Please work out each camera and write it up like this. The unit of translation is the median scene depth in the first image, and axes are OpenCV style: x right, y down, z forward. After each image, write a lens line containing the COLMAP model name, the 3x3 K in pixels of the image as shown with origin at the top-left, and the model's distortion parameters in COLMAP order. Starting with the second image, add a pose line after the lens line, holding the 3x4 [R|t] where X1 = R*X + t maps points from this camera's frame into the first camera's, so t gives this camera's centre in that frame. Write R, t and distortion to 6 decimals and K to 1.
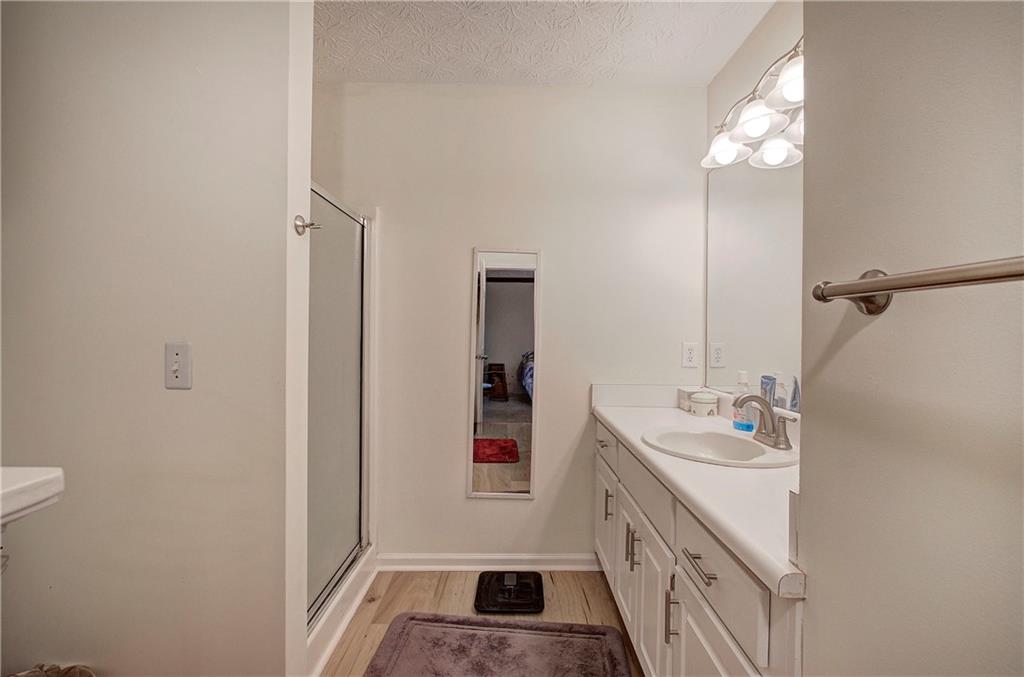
lens RADIAL K [[433.2, 0, 518.1], [0, 433.2, 336.7], [0, 0, 1]] dist [-0.001926, 0.000209]
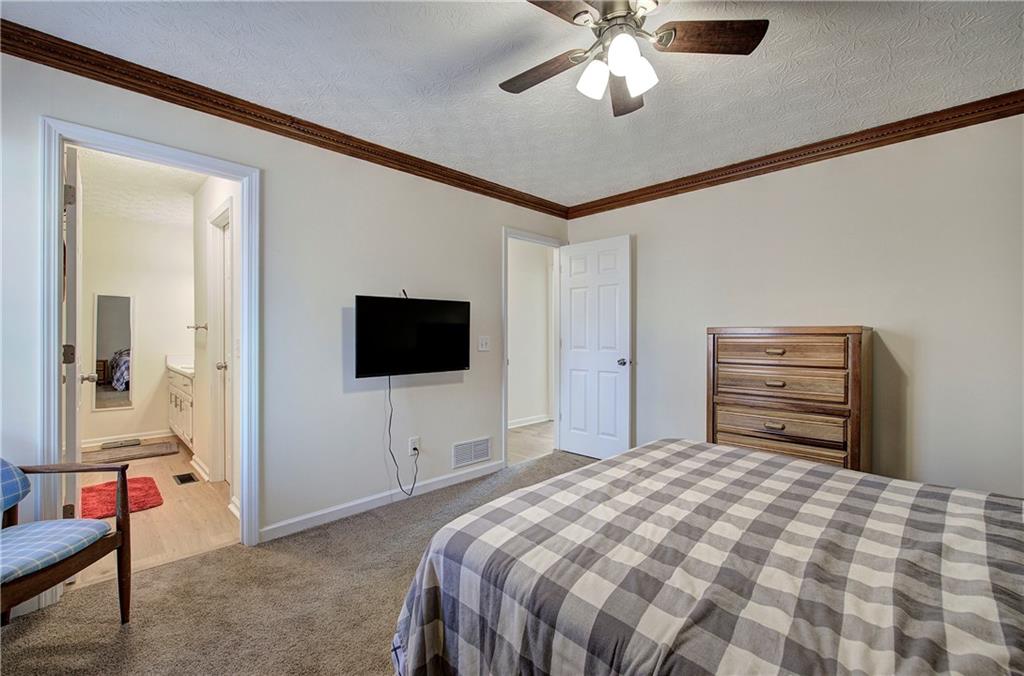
lens RADIAL K [[433.2, 0, 517.1], [0, 433.2, 336.4], [0, 0, 1]] dist [-0.001926, 0.000209]
pose [[0.716404, -0.016562, 0.697489, -0.113688], [0.009108, 0.999855, 0.014387, -0.005308], [-0.697627, -0.003954, 0.716451, -2.245431]]
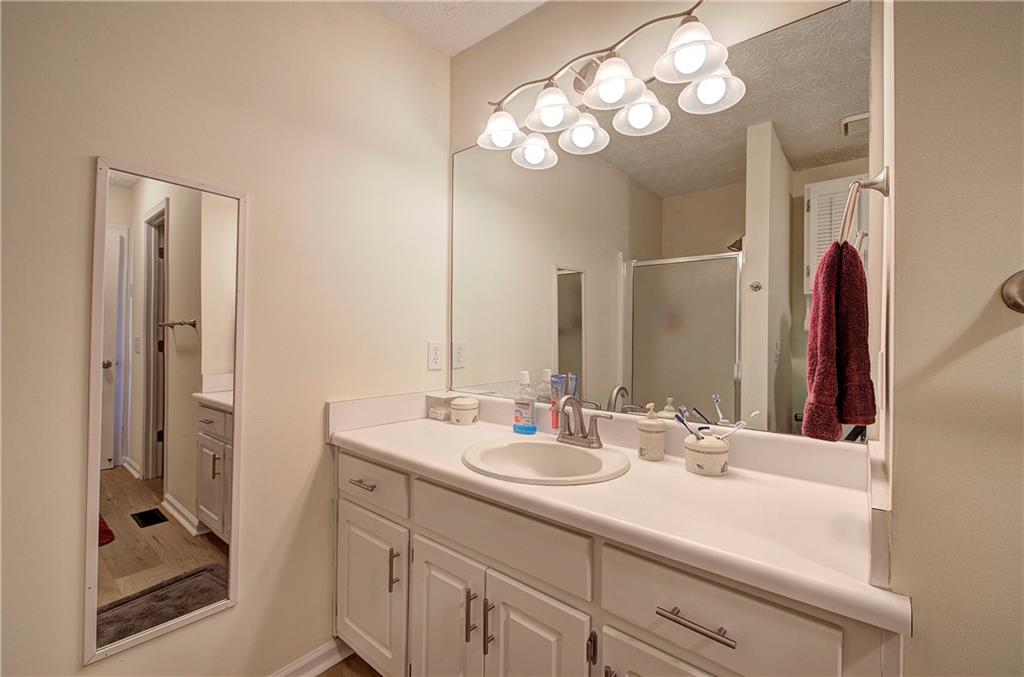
lens RADIAL K [[433.2, 0, 508.8], [0, 433.2, 336.5], [0, 0, 1]] dist [-0.001926, 0.000209]
pose [[0.643242, -0.006078, 0.765639, -0.206868], [-0.000751, 0.999963, 0.008569, -0.004672], [-0.765662, -0.006087, 0.643214, 0.373385]]
